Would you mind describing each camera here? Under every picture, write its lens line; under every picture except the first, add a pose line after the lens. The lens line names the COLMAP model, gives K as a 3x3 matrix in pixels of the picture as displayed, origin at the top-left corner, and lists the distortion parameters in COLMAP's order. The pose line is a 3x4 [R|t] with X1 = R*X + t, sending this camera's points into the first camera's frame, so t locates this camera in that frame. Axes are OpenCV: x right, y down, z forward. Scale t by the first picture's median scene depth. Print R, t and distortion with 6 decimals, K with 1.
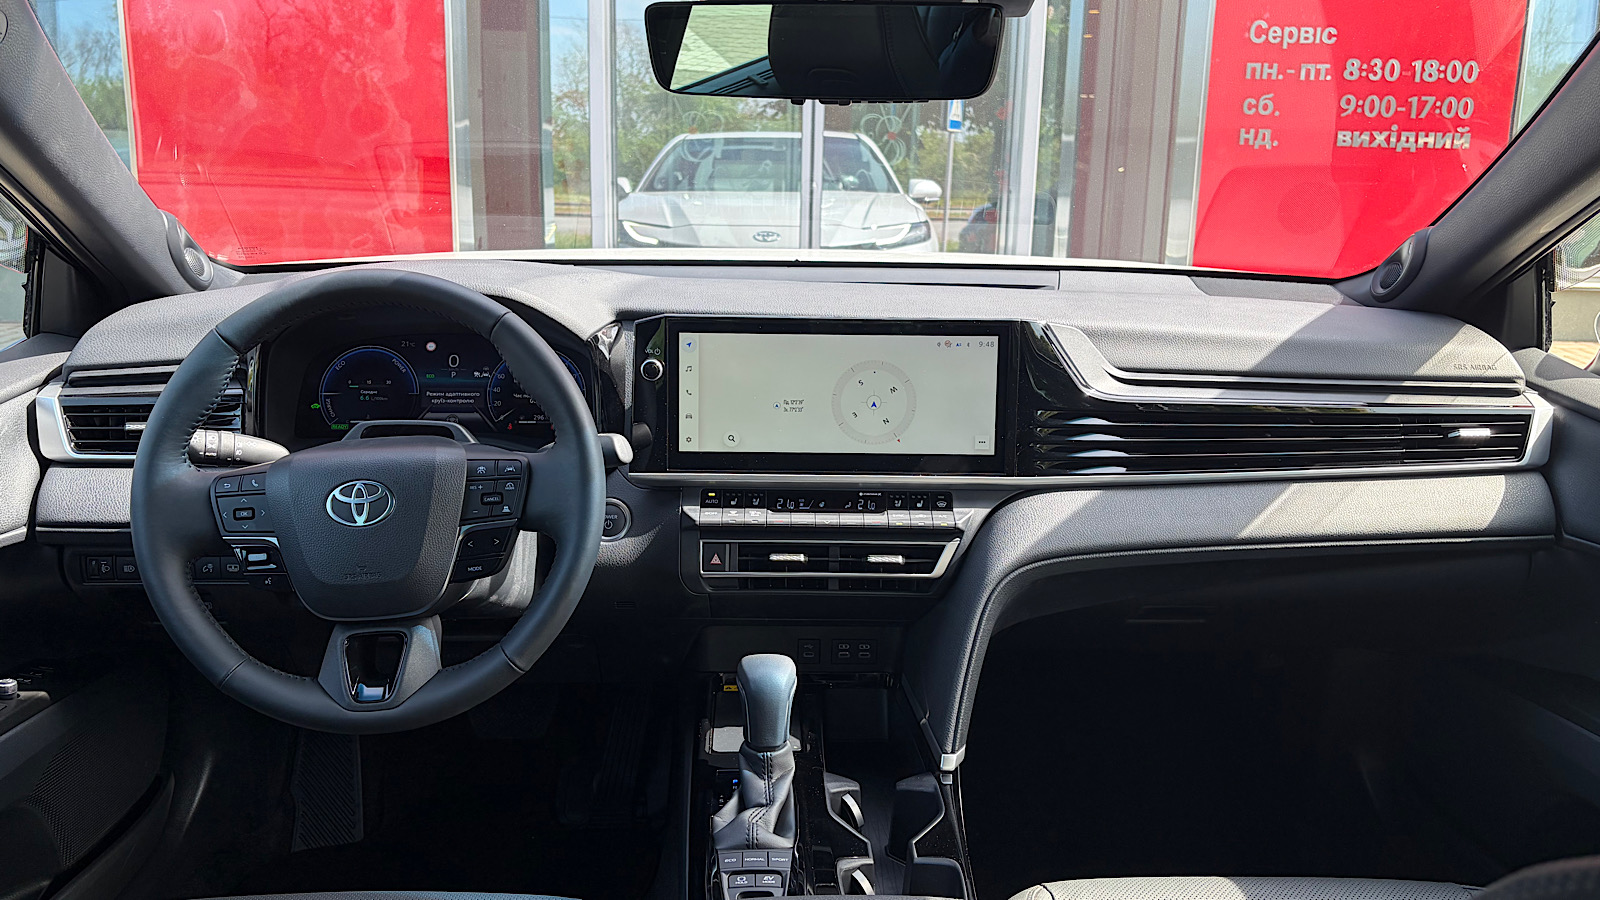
lens RADIAL K [[1326.4, 0, 809.6], [0, 1326.4, 406.3], [0, 0, 1]] dist [0.047762, -0.024578]
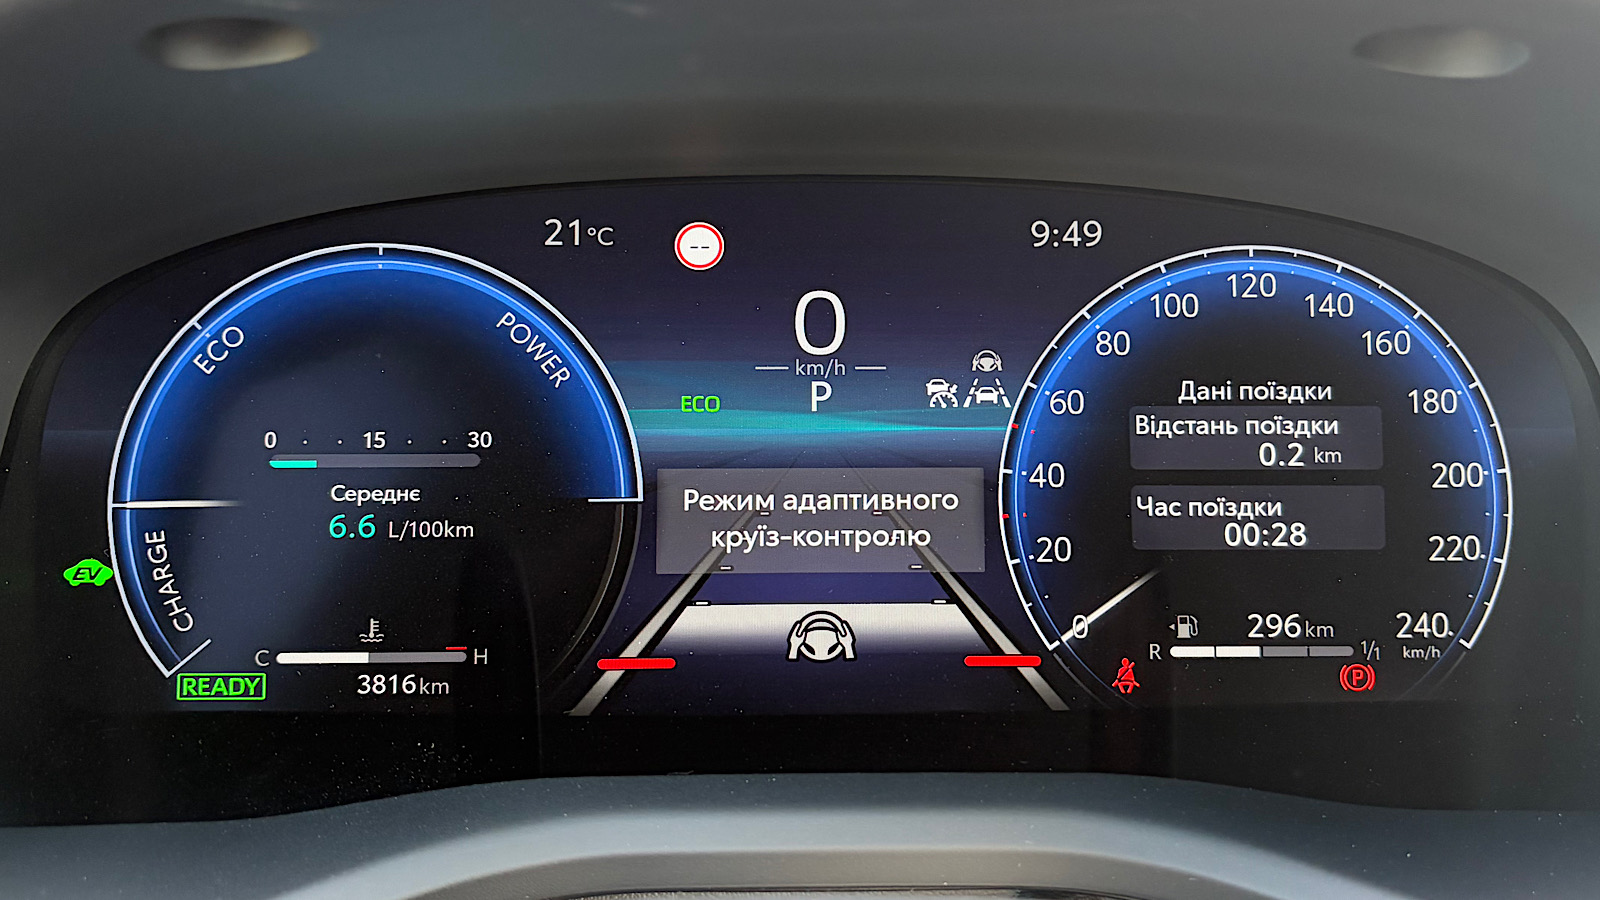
lens RADIAL K [[1181.0, 0, 793.0], [0, 1181.0, 456.8], [0, 0, 1]] dist [0.032935, -0.002757]
pose [[0.998866, -0.001335, -0.047597, -0.288095], [0.003955, 0.998479, 0.054988, -0.026854], [0.047451, -0.055114, 0.997352, 0.912232]]
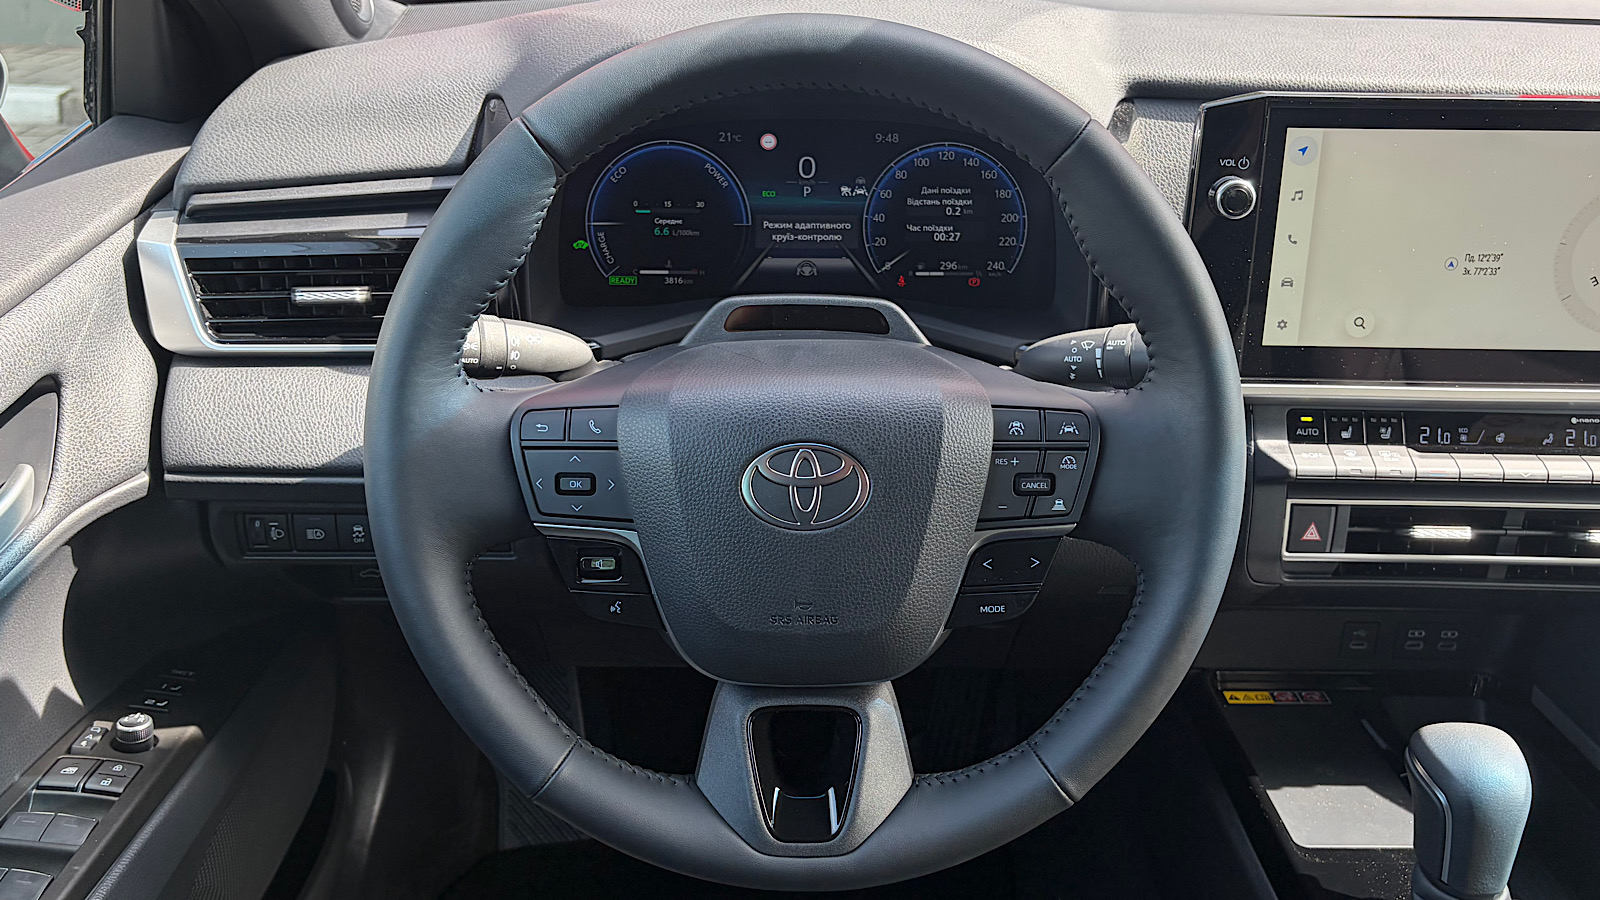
lens RADIAL K [[1460.8, 0, 800.4], [0, 1460.8, 451.3], [0, 0, 1]] dist [0.123521, -0.327374]
pose [[0.999329, 0.011787, -0.034674, -0.269776], [-0.004355, 0.978318, 0.207062, -0.049822], [0.036363, -0.206772, 0.977713, 0.376771]]
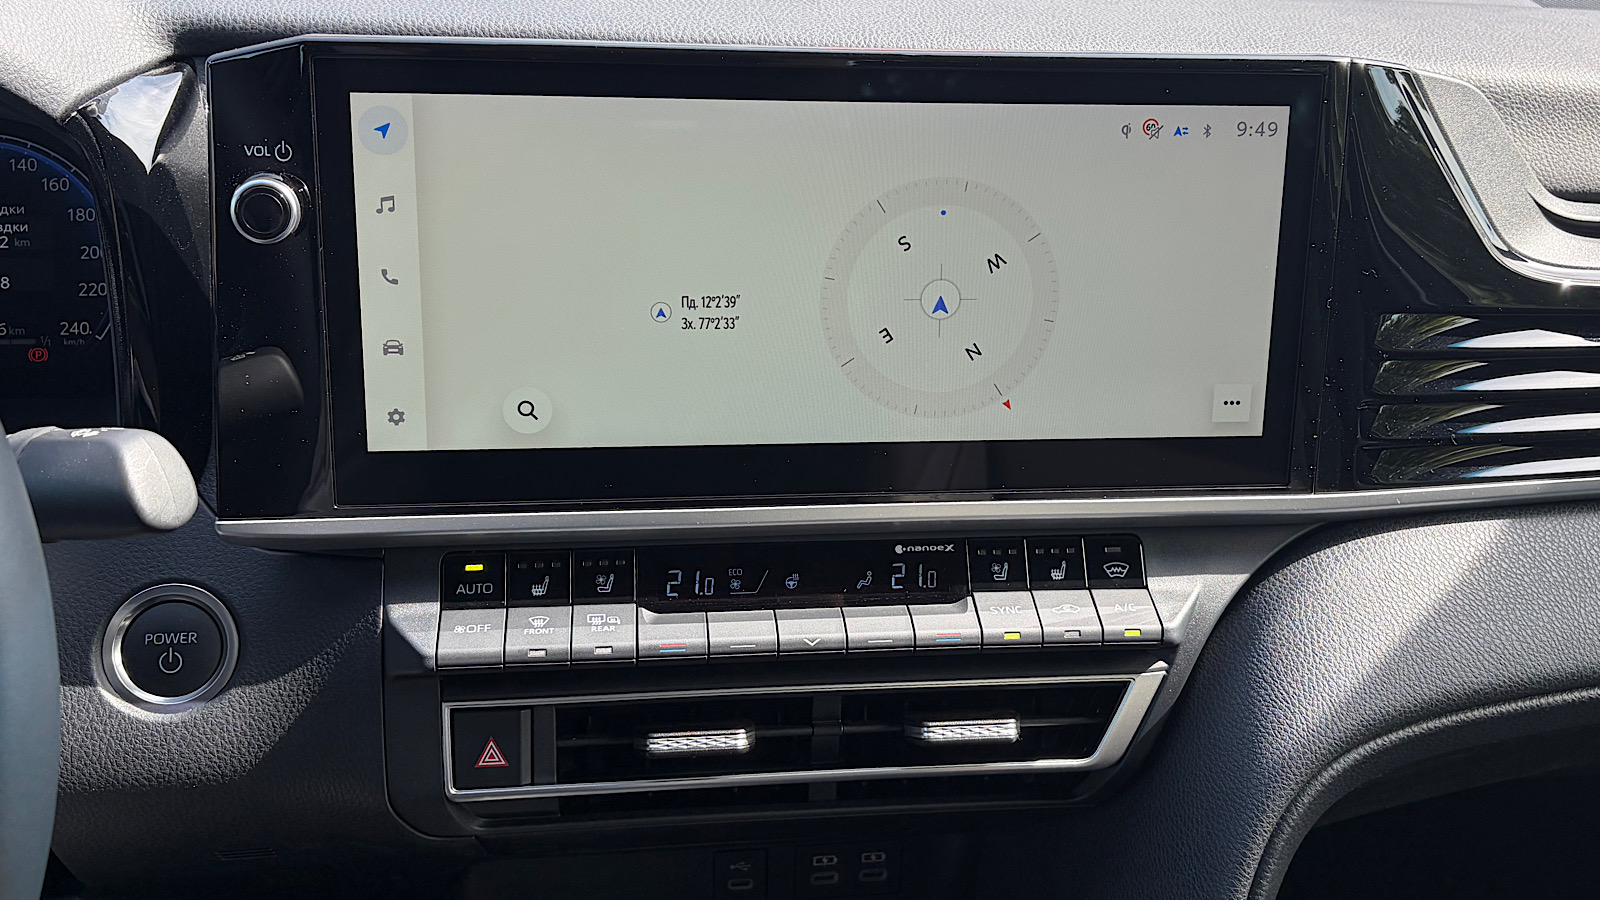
lens RADIAL K [[1602.3, 0, 857.2], [0, 1602.3, 381.8], [0, 0, 1]] dist [0.184483, -0.343743]
pose [[0.994241, -0.019035, 0.105464, -0.018249], [0.006818, 0.993340, 0.115015, -0.030111], [-0.106951, -0.113634, 0.987749, 0.580189]]
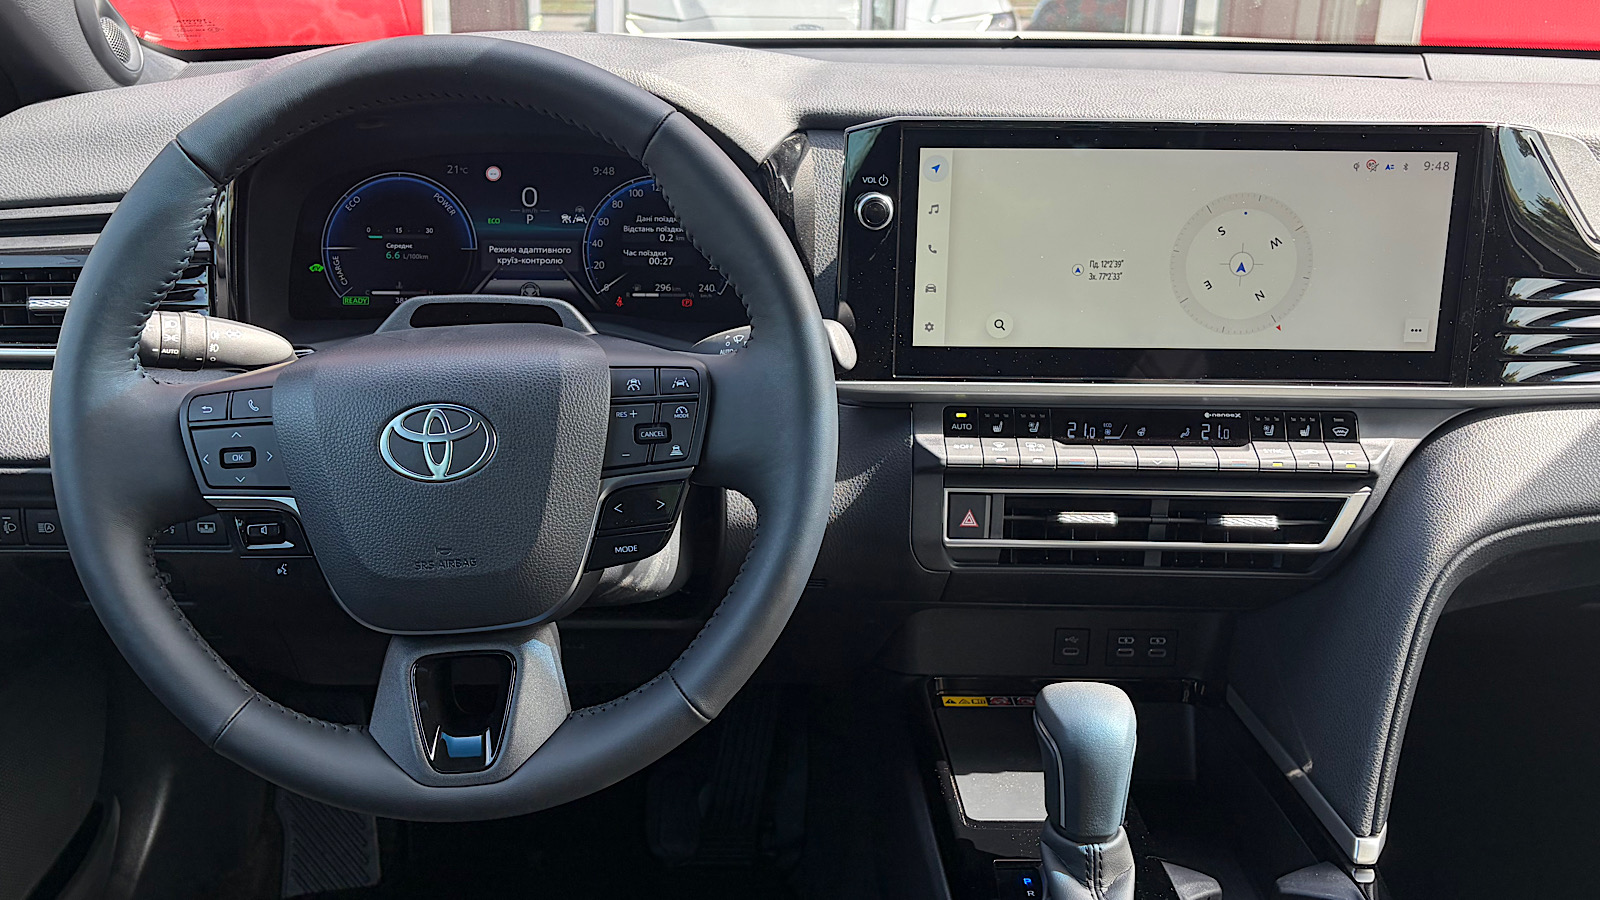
lens RADIAL K [[1582.3, 0, 757.2], [0, 1582.3, 442.0], [0, 0, 1]] dist [0.166074, -0.409634]
pose [[0.999334, 0.004567, -0.036208, -0.143596], [-0.000327, 0.993217, 0.116277, -0.007225], [0.036494, -0.116188, 0.992557, 0.261510]]
